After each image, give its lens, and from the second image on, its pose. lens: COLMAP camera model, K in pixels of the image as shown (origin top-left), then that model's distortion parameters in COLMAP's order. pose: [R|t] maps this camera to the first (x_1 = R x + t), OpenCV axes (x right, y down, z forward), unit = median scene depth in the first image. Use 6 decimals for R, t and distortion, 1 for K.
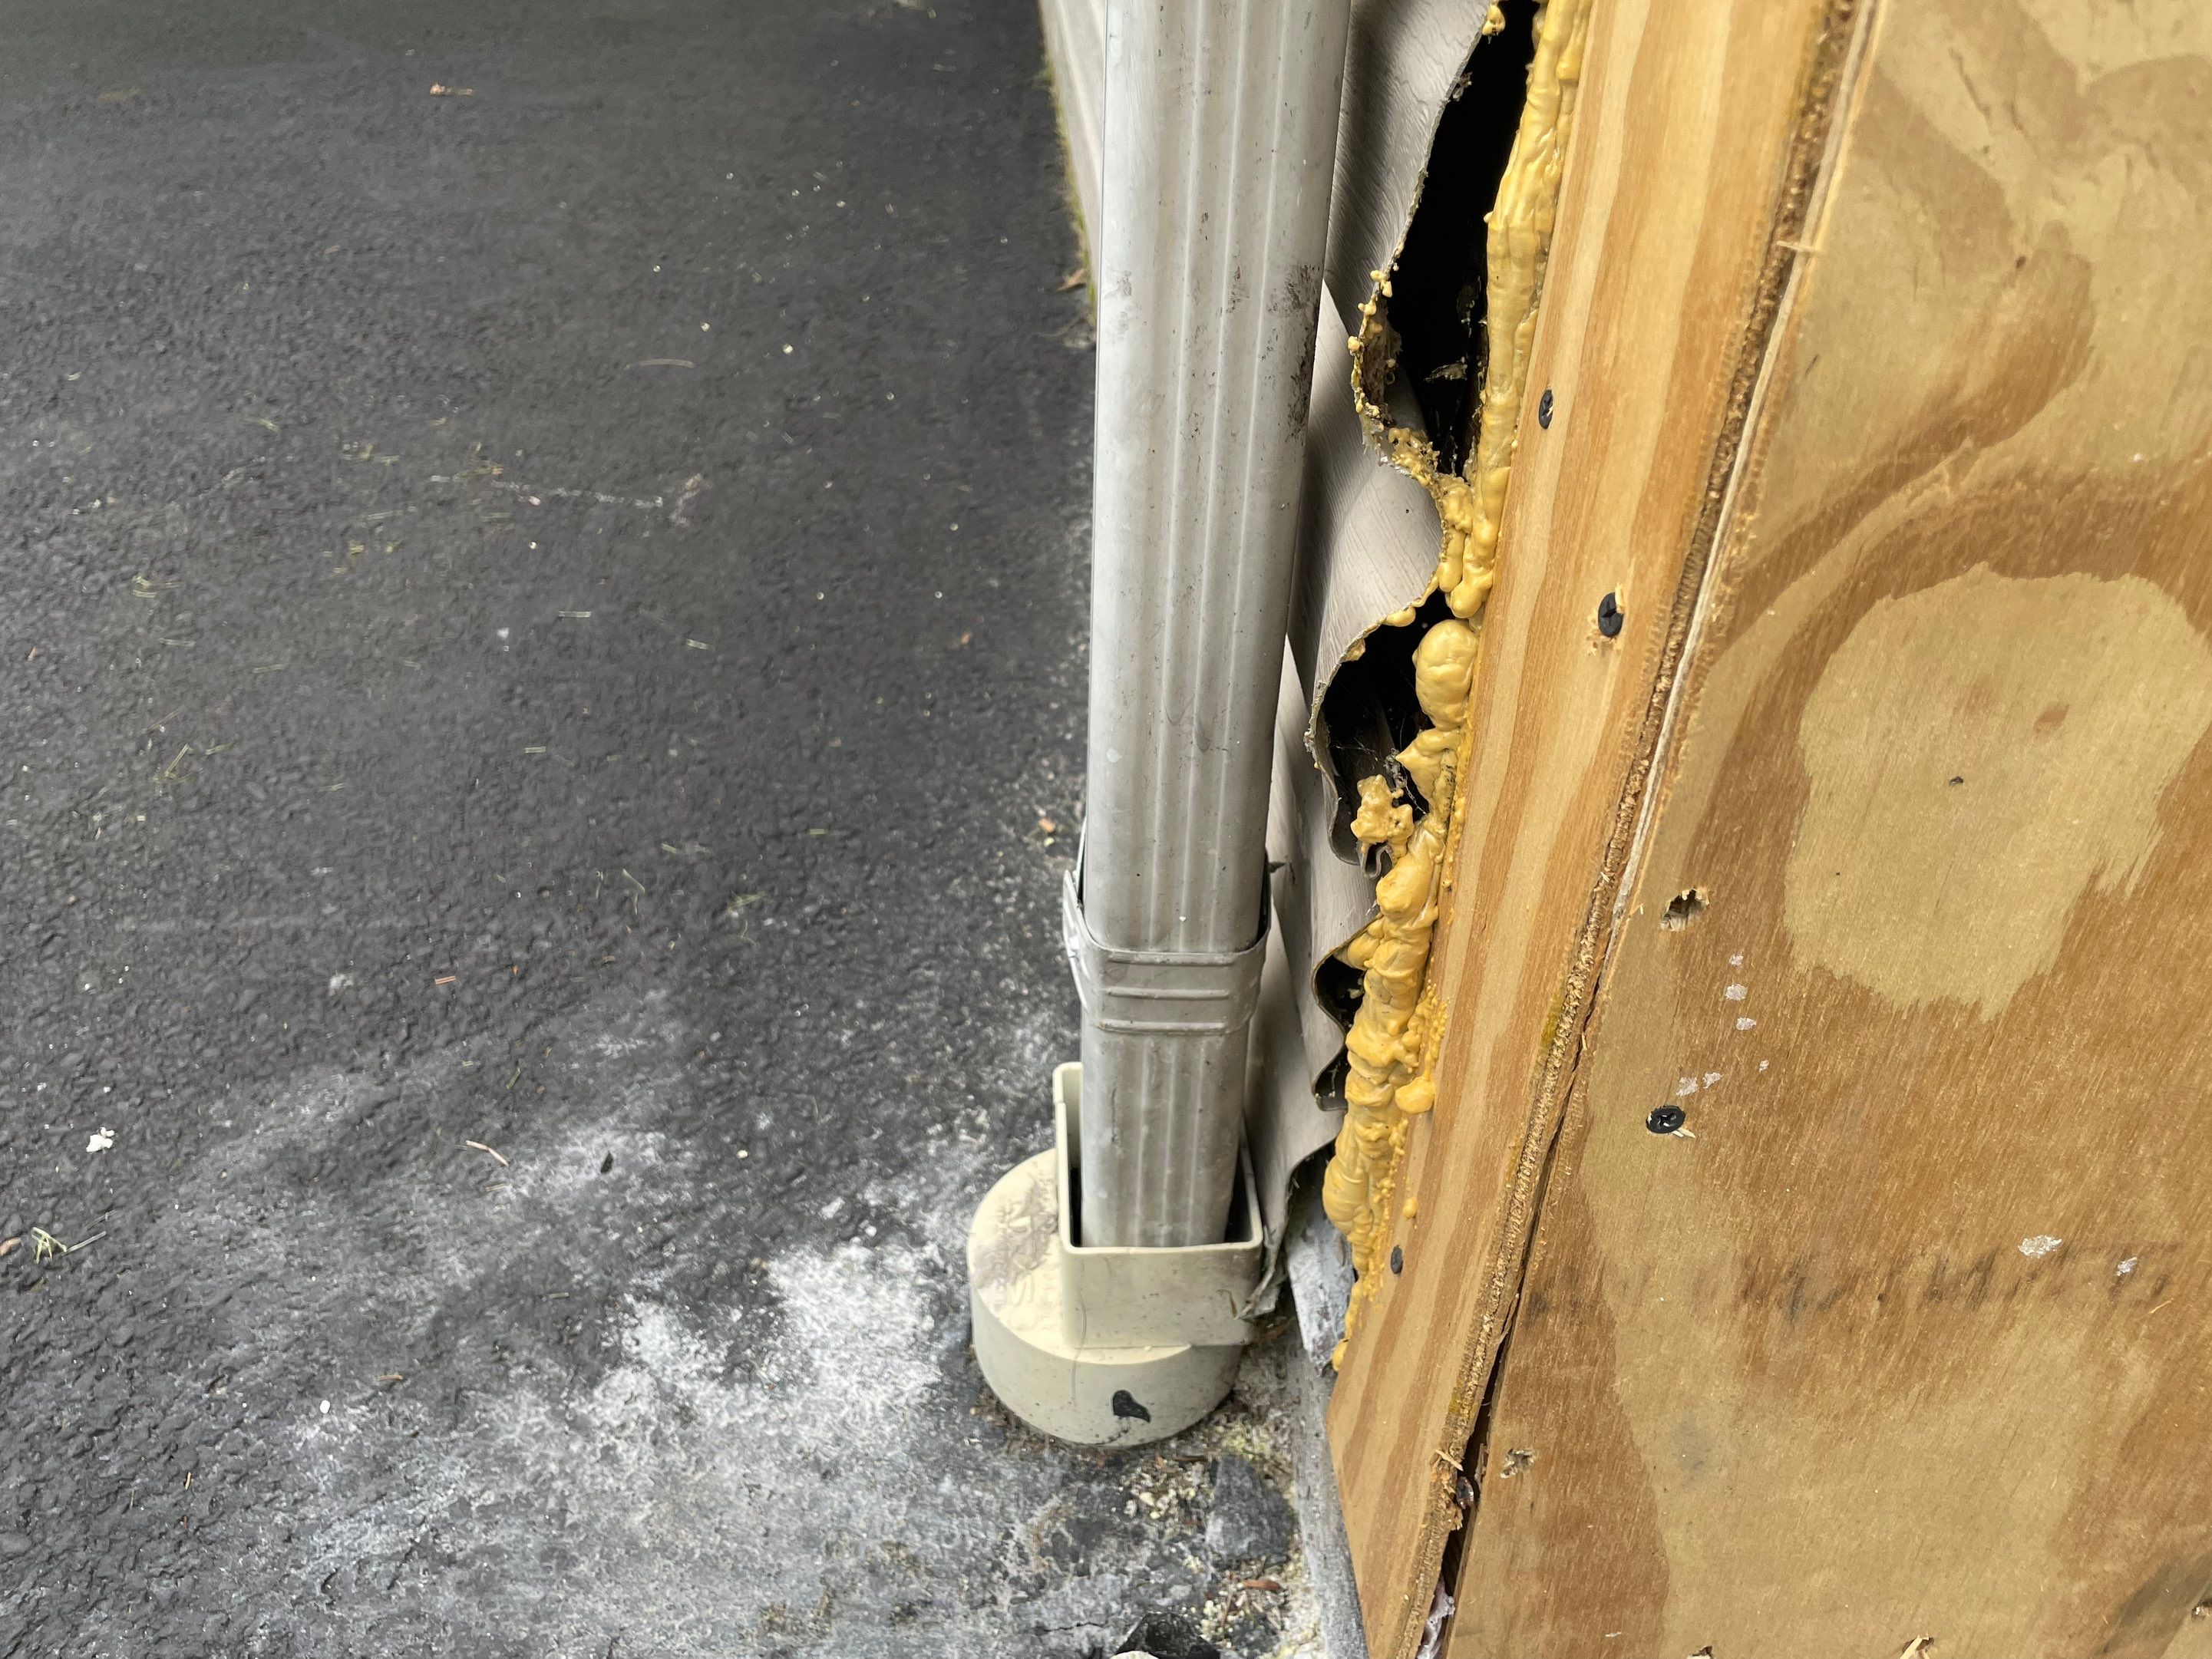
lens RADIAL K [[1691.5, 0, 1088.2], [0, 1691.5, 787.5], [0, 0, 1]] dist [0.084299, -0.128441]
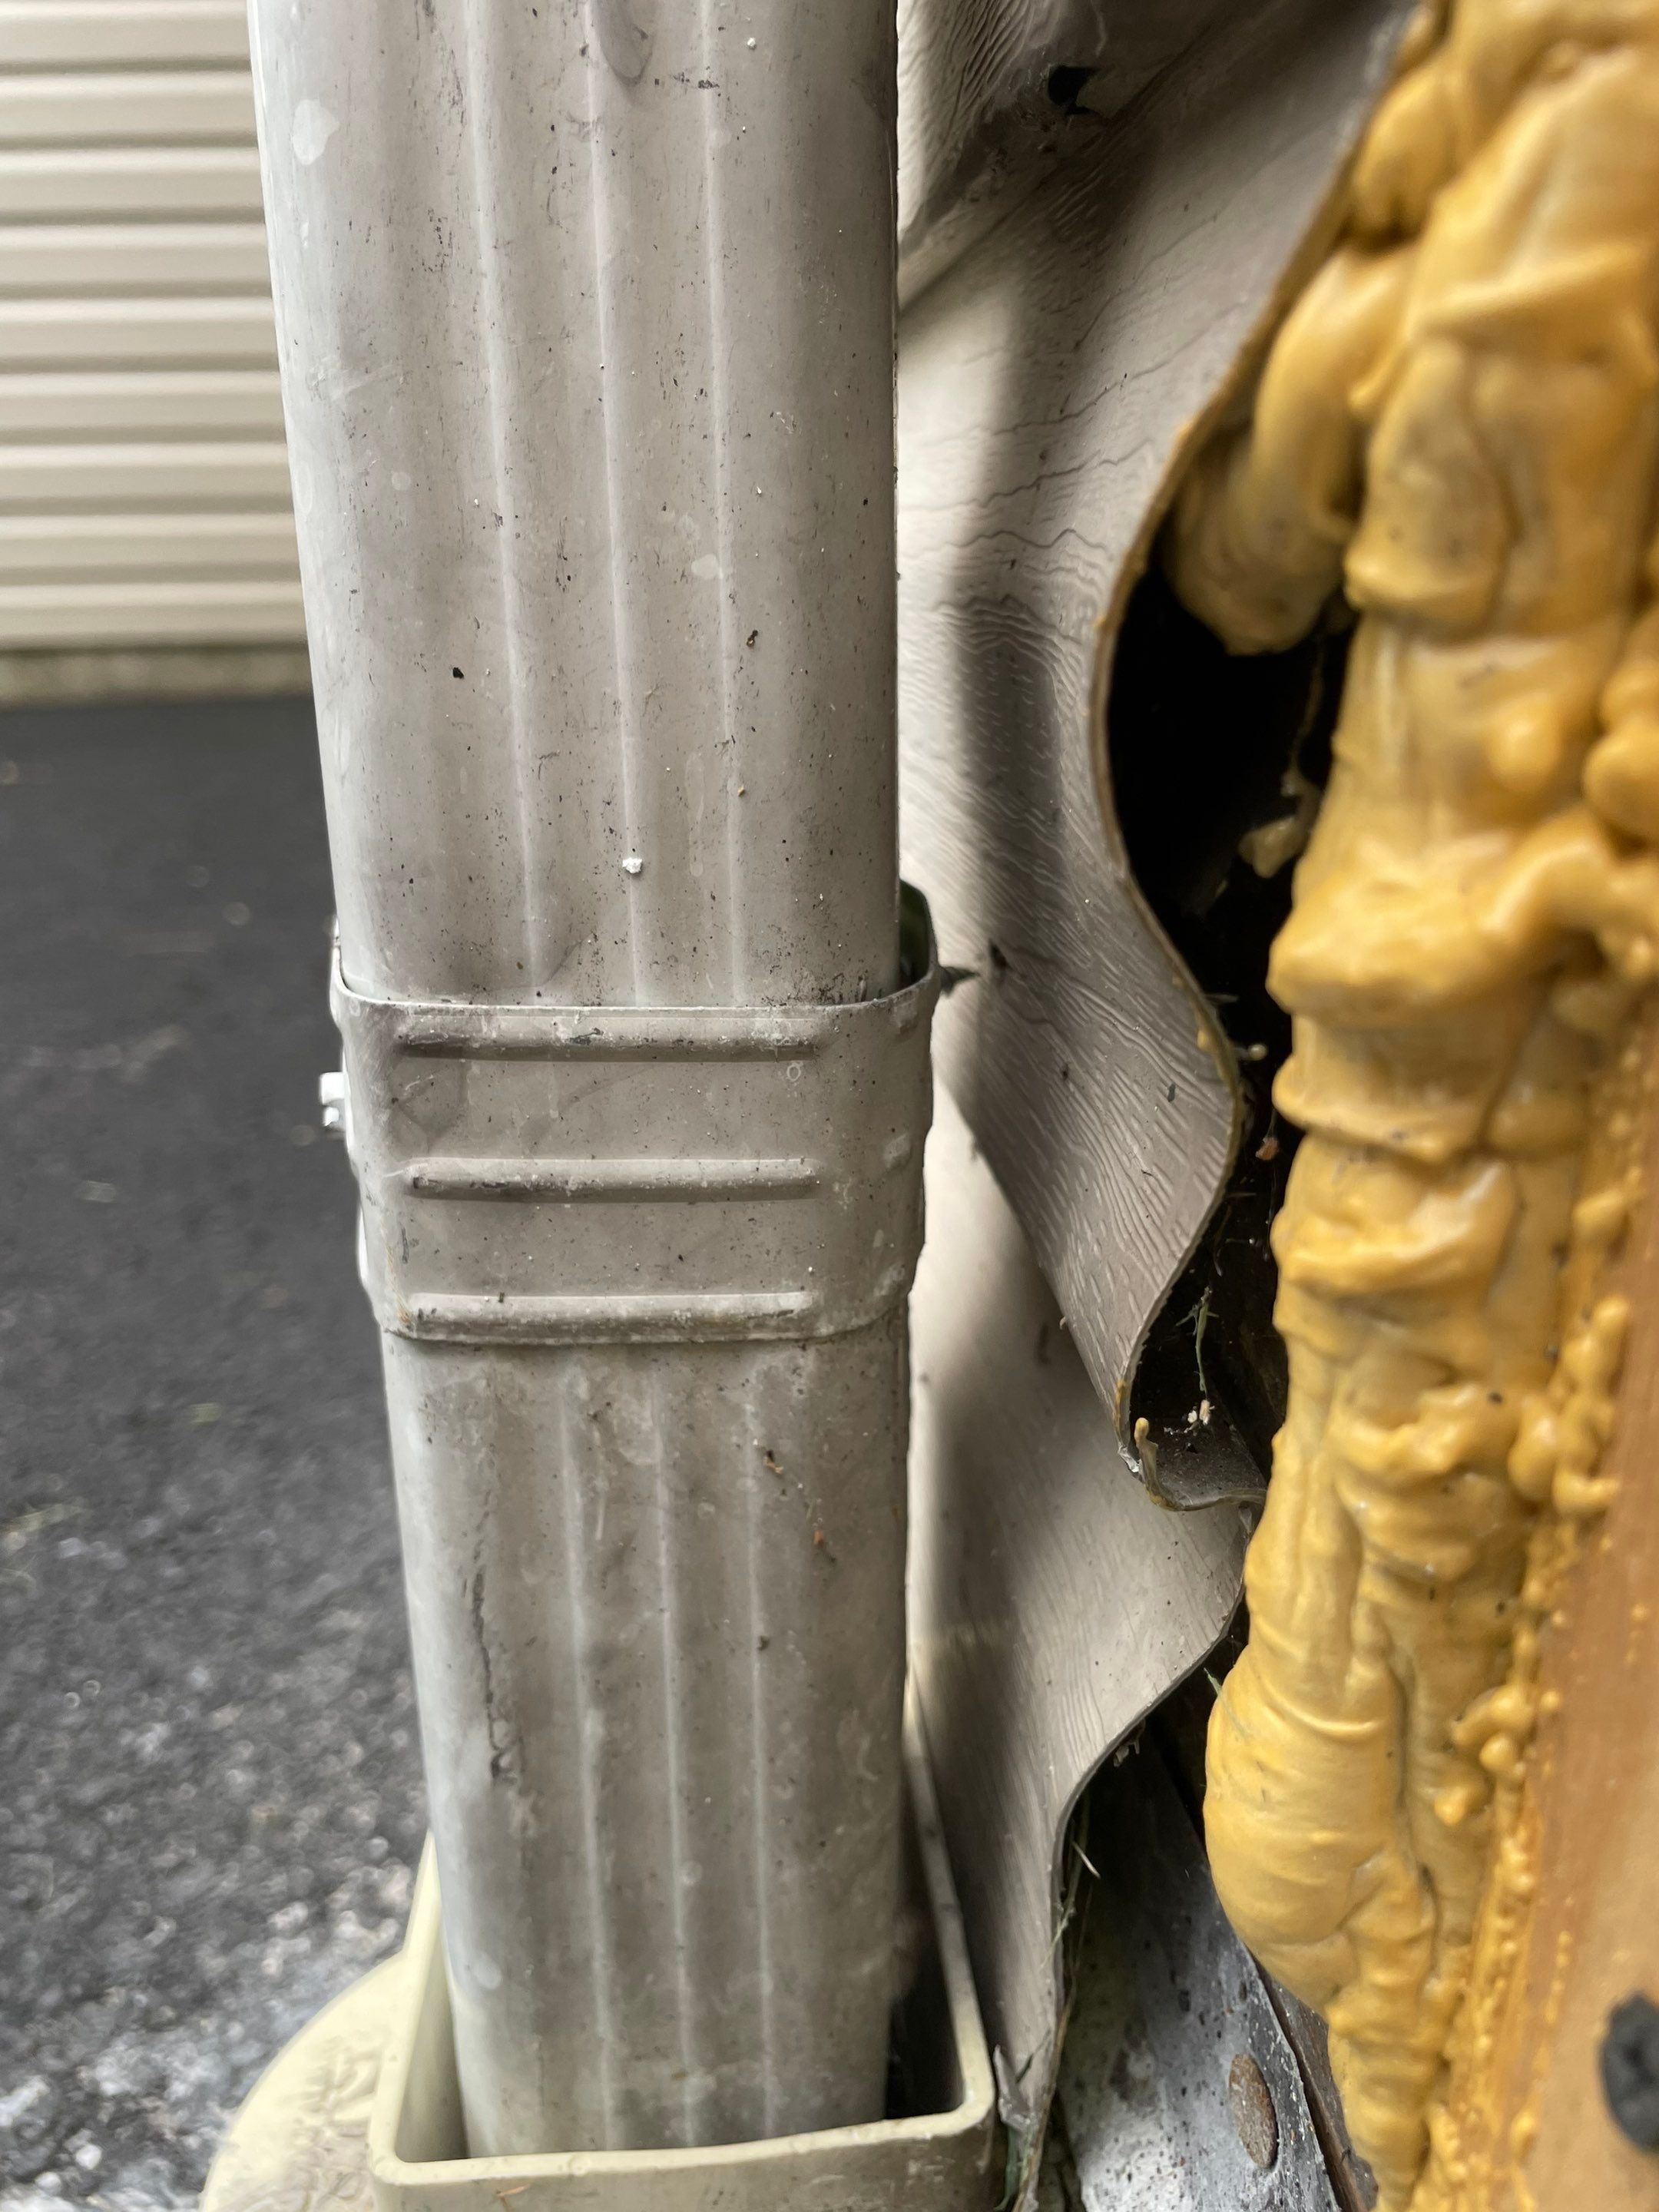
lens RADIAL K [[1717.4, 0, 838.6], [0, 1717.4, 1088.1], [0, 0, 1]] dist [0.073119, -0.128759]
pose [[0.998594, -0.041027, 0.033566, 0.056449], [0.049309, 0.951363, -0.304101, 0.146774], [-0.019457, 0.305329, 0.952048, 0.508256]]
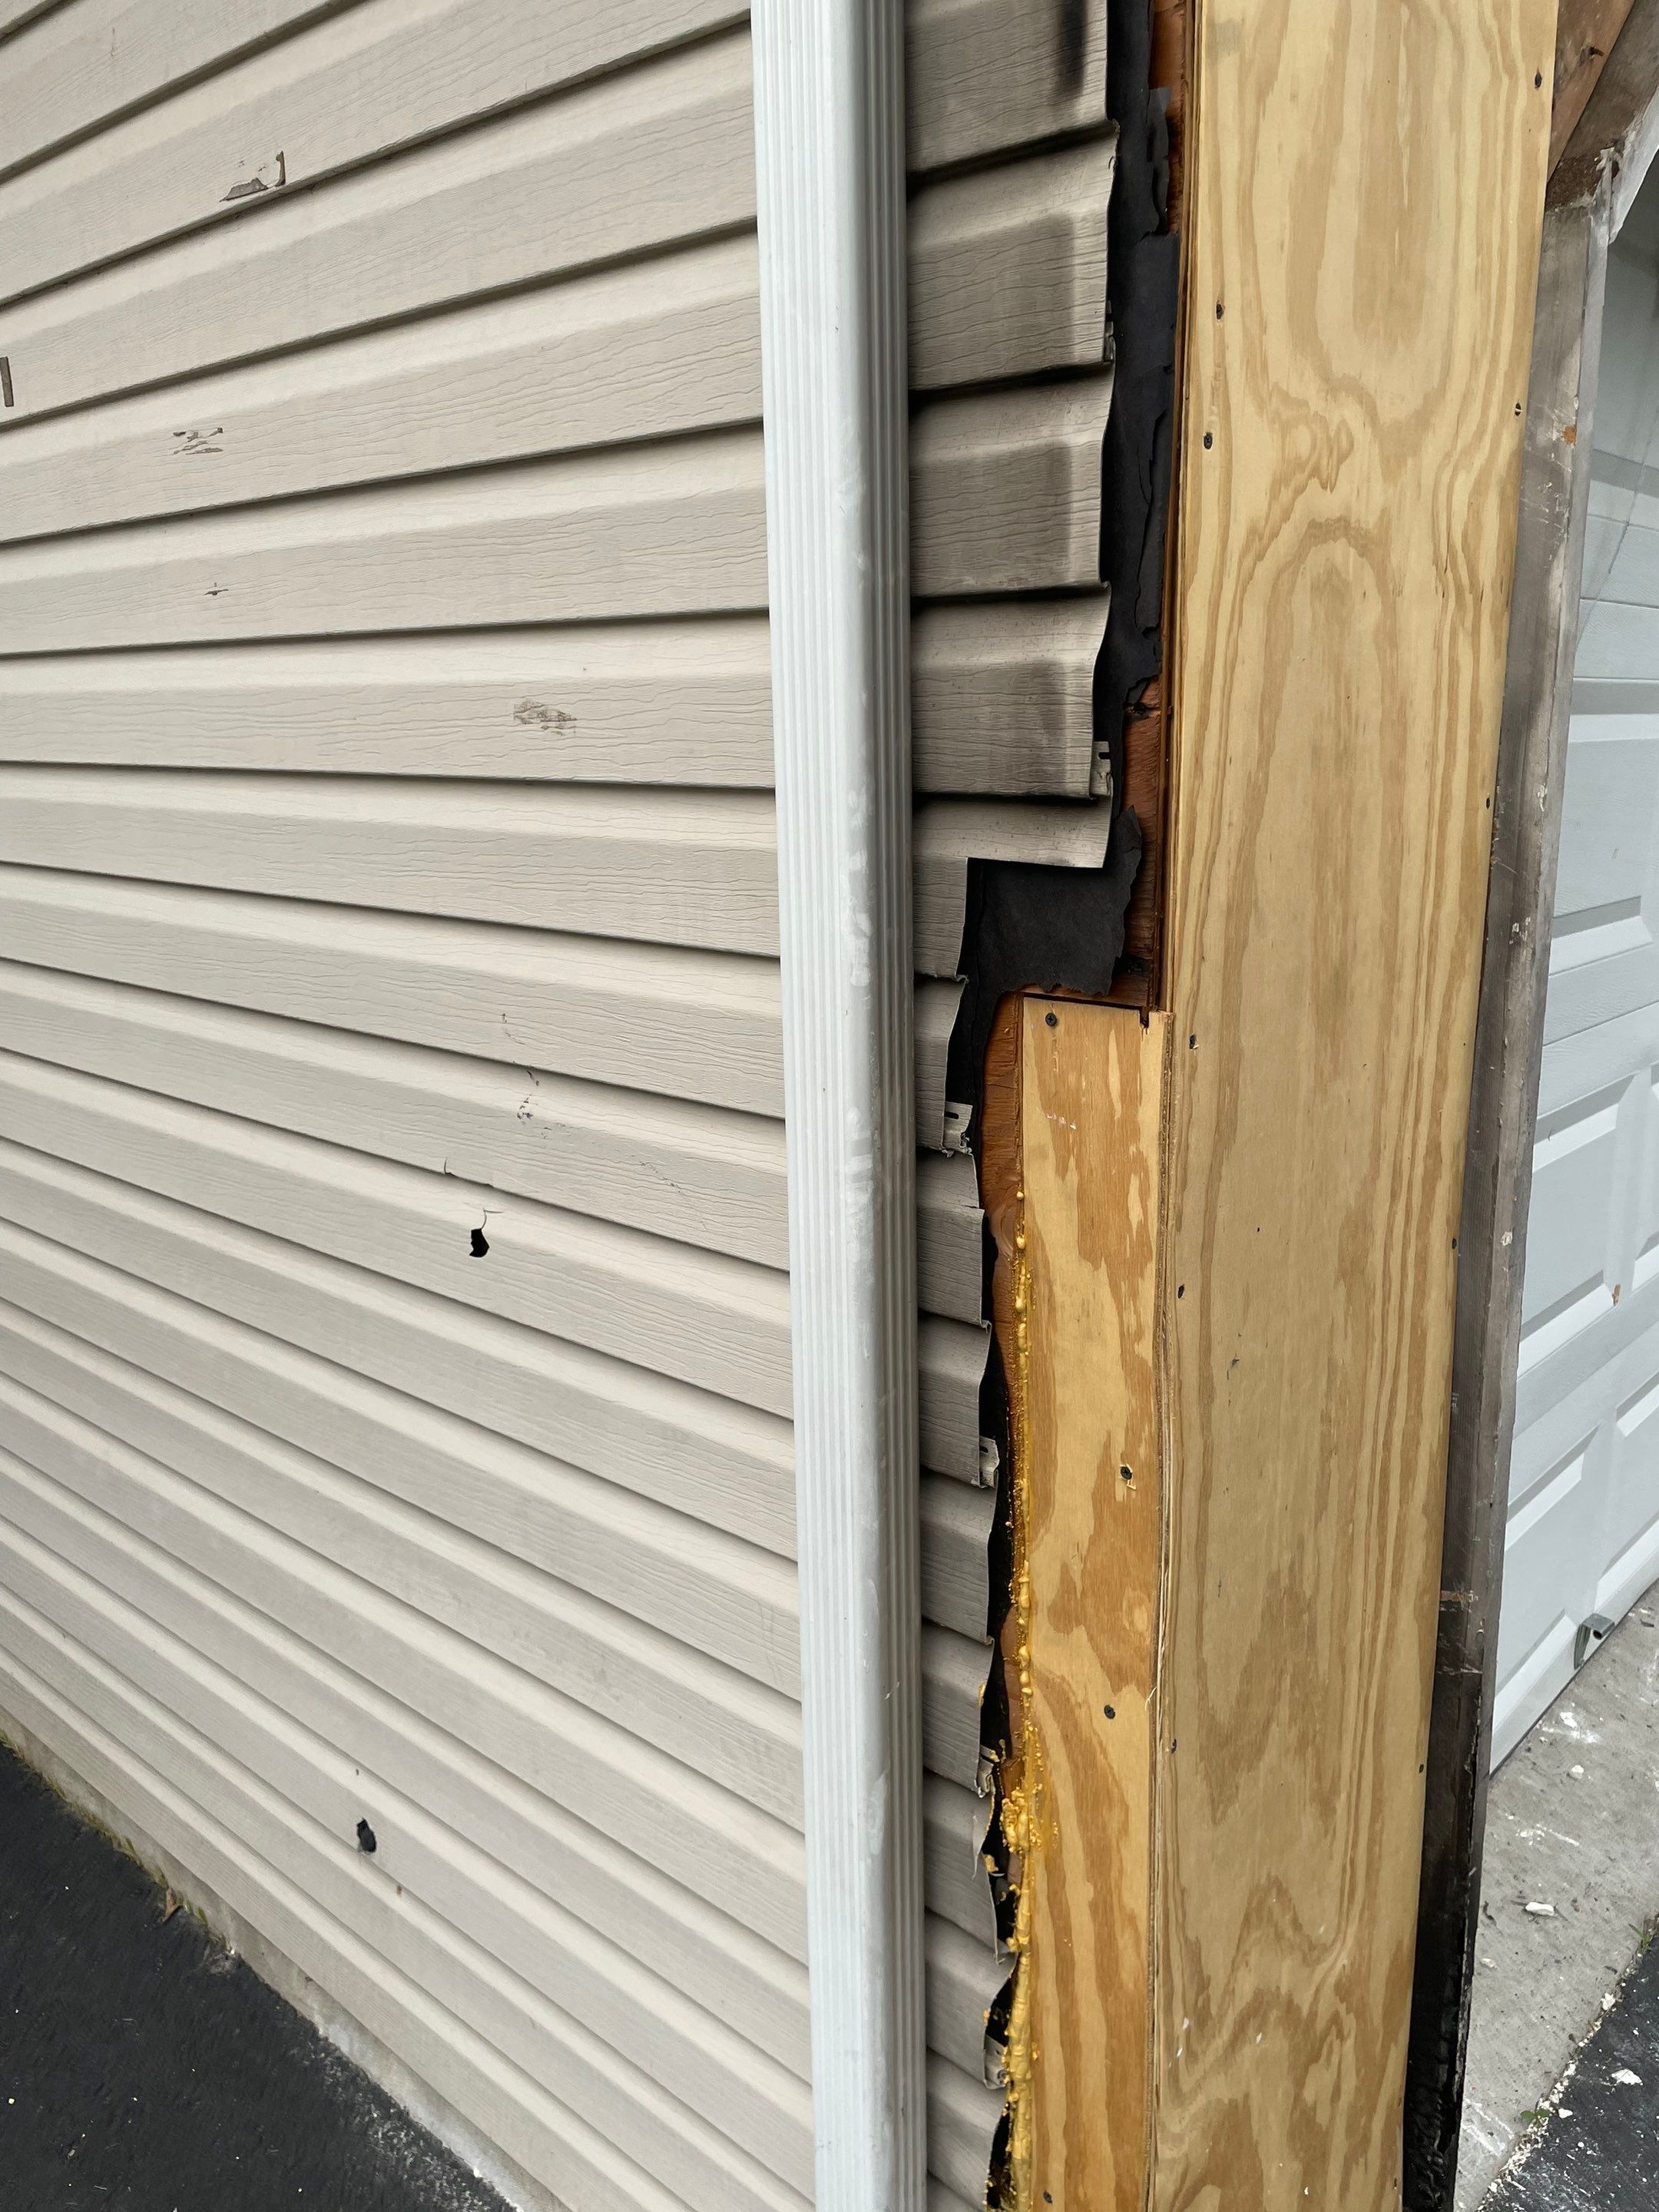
lens RADIAL K [[1670.8, 0, 873.4], [0, 1670.8, 1106.6], [0, 0, 1]] dist [0.084719, -0.113988]
pose [[0.699146, -0.192438, 0.688595, -0.898400], [0.437575, 0.876831, -0.199237, -0.760085], [-0.565440, 0.440608, 0.697239, -1.016015]]
